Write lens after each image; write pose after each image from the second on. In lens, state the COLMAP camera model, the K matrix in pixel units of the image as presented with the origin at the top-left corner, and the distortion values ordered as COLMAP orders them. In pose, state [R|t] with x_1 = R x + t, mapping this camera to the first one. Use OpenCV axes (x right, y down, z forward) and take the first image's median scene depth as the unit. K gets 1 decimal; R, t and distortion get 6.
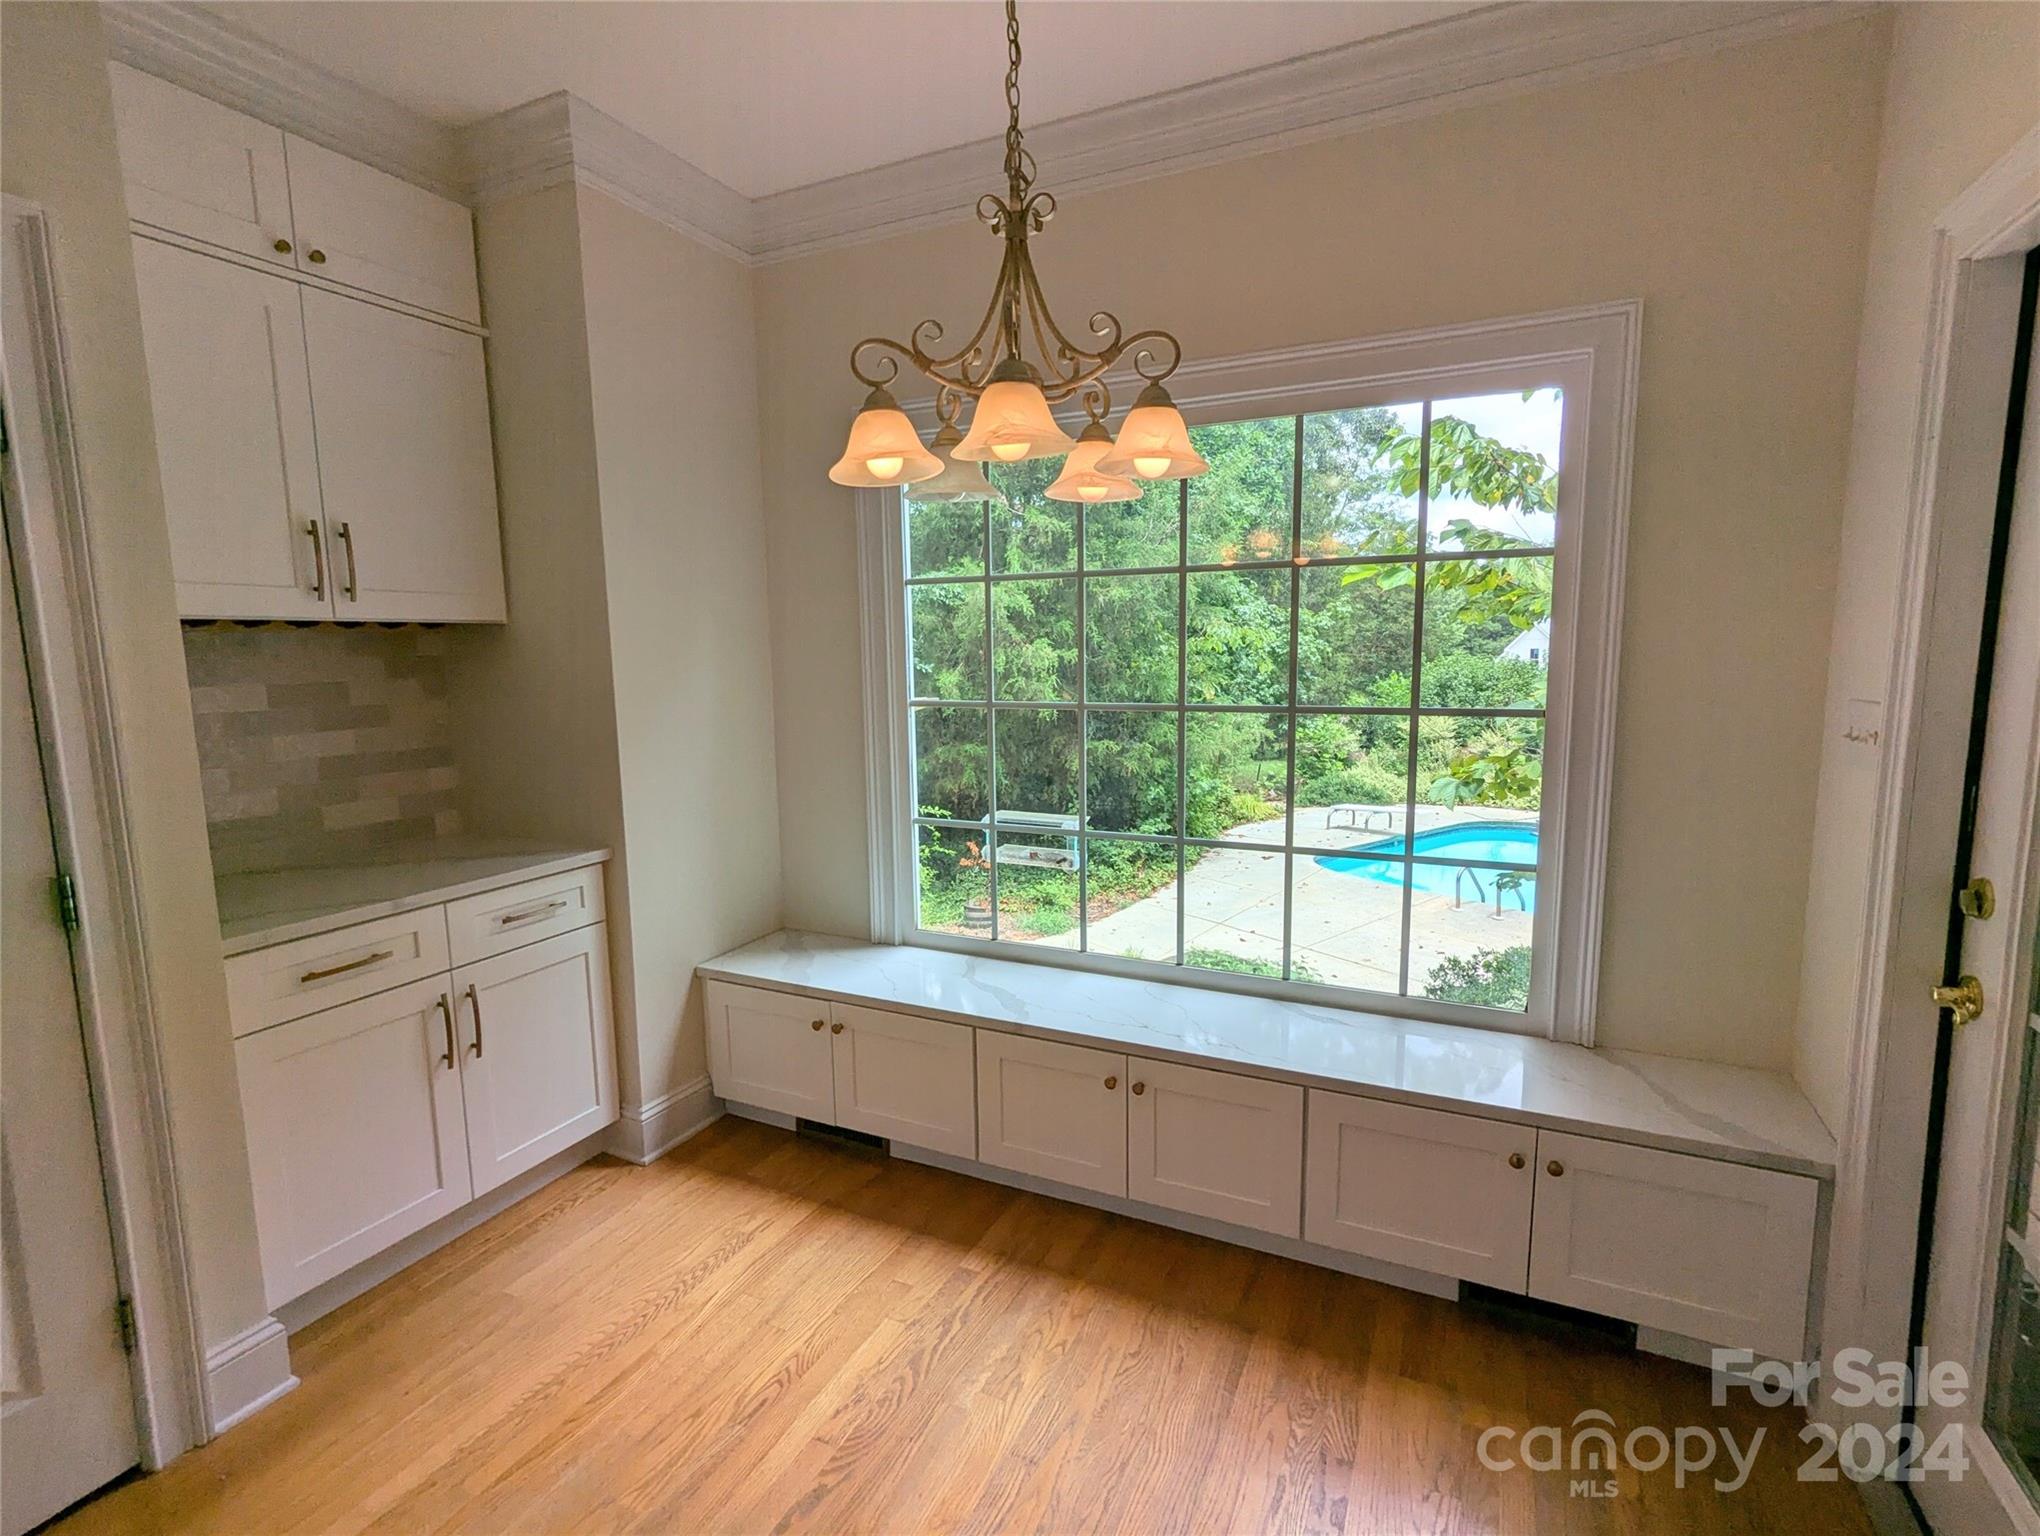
lens RADIAL K [[975.8, 0, 1023.8], [0, 975.8, 777.9], [0, 0, 1]] dist [-0.004820, 0.006853]
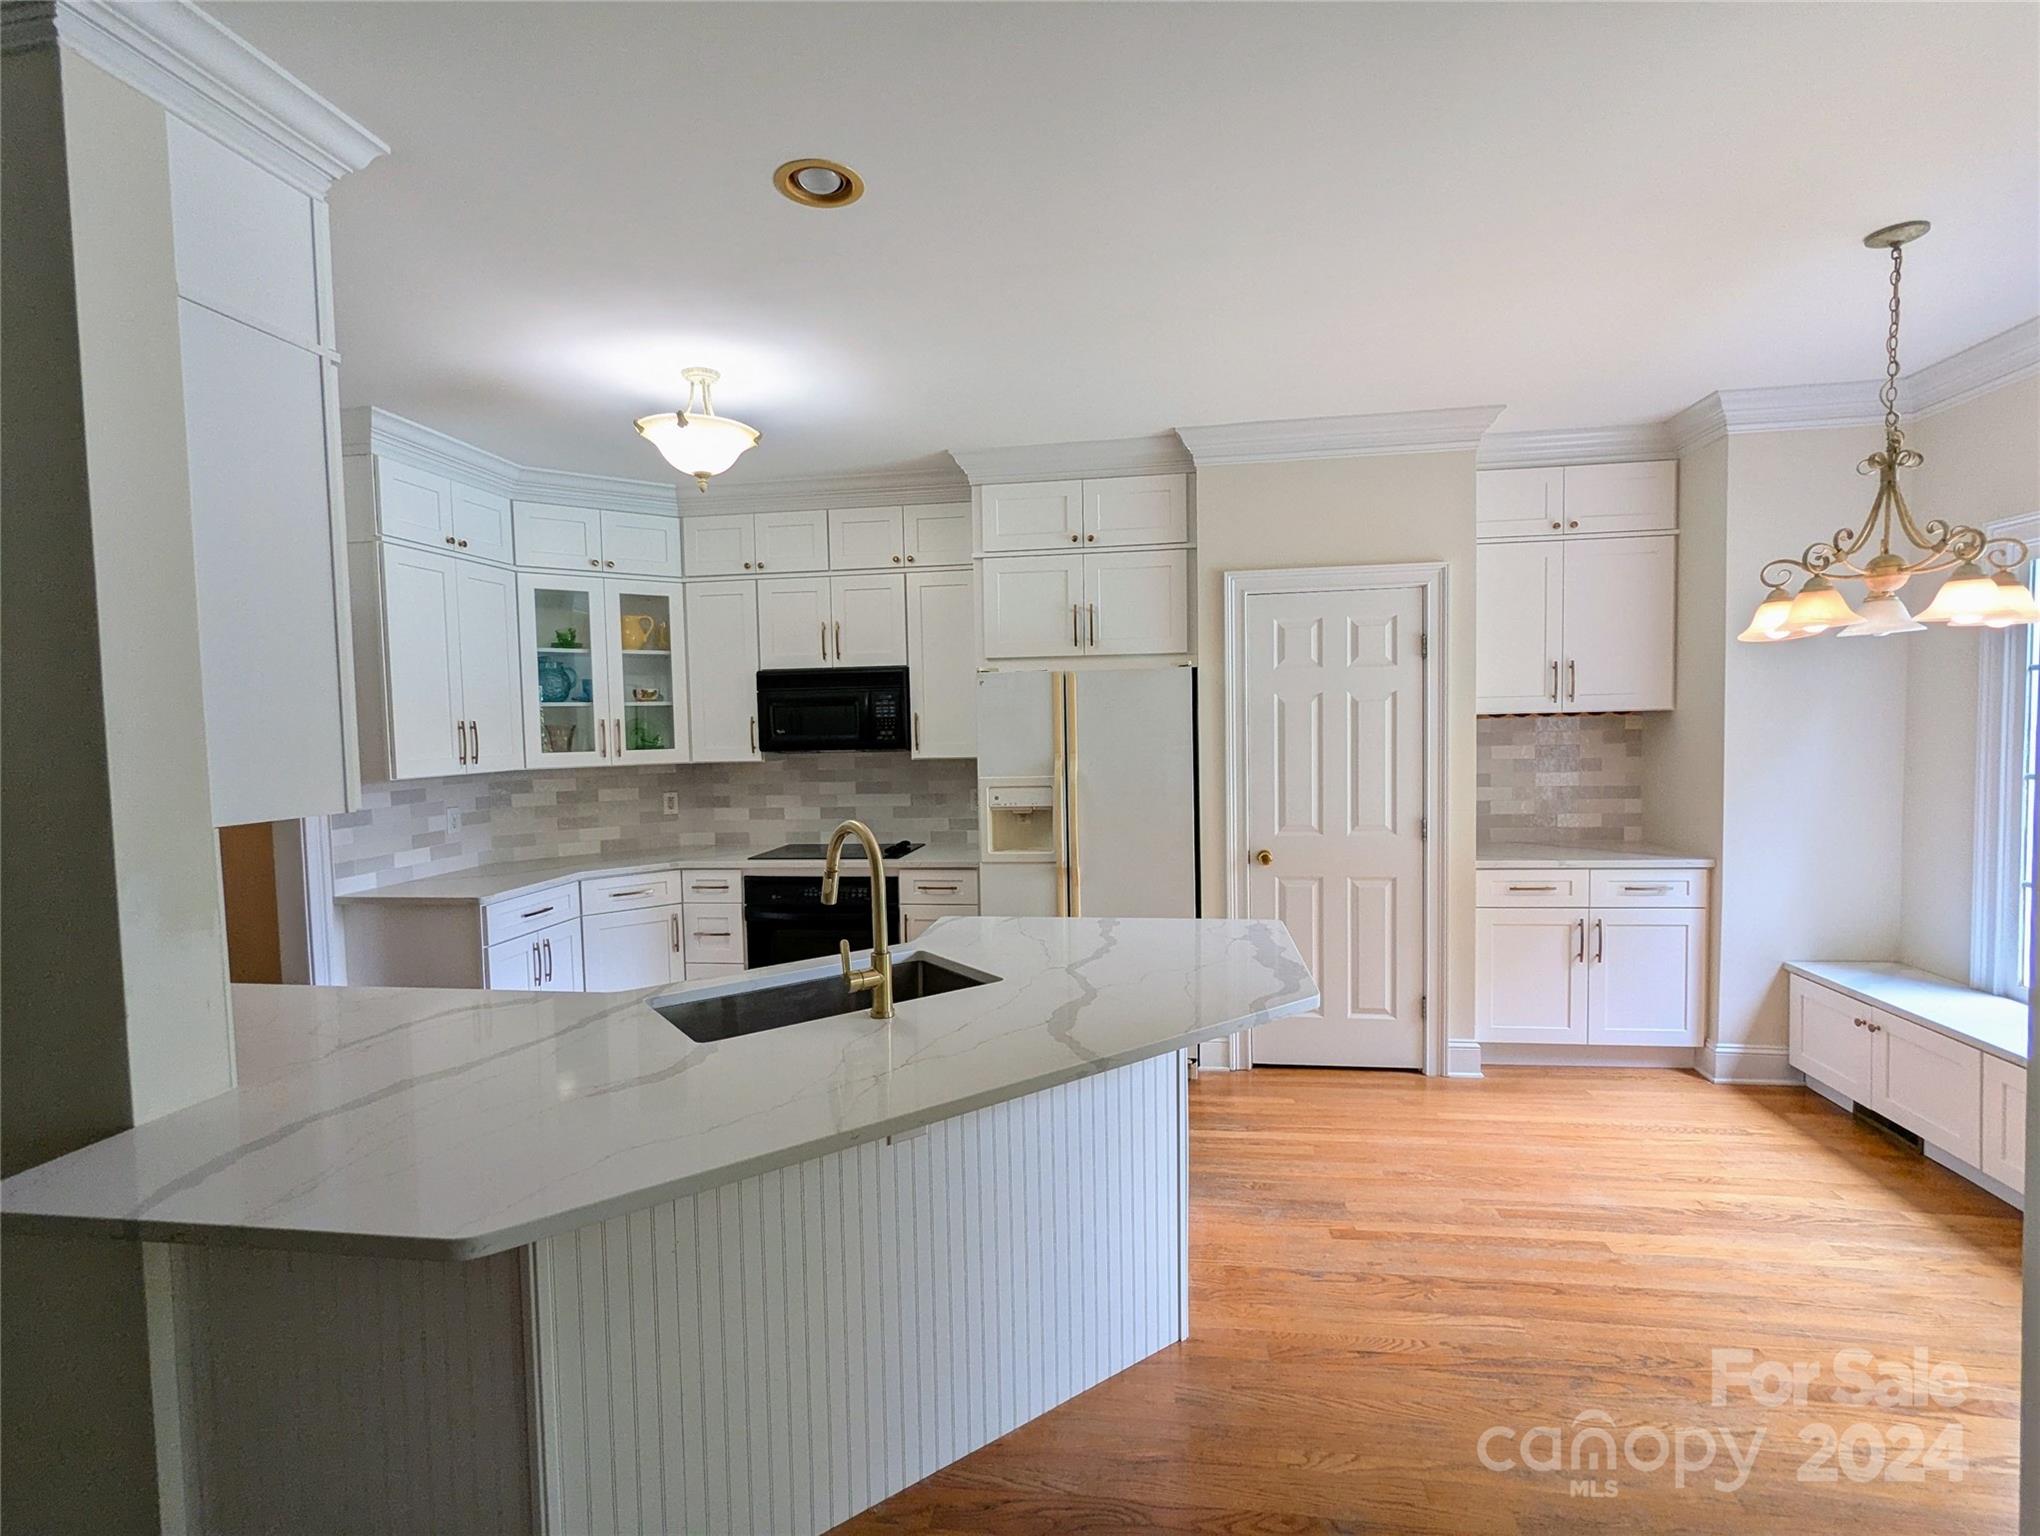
lens RADIAL K [[975.8, 0, 1023.8], [0, 975.8, 777.9], [0, 0, 1]] dist [-0.004820, 0.006853]
pose [[0.293726, 0.059174, -0.954056, 0.728947], [-0.110901, 0.993452, 0.027474, 0.024929], [0.949434, 0.097736, 0.298365, -0.490566]]
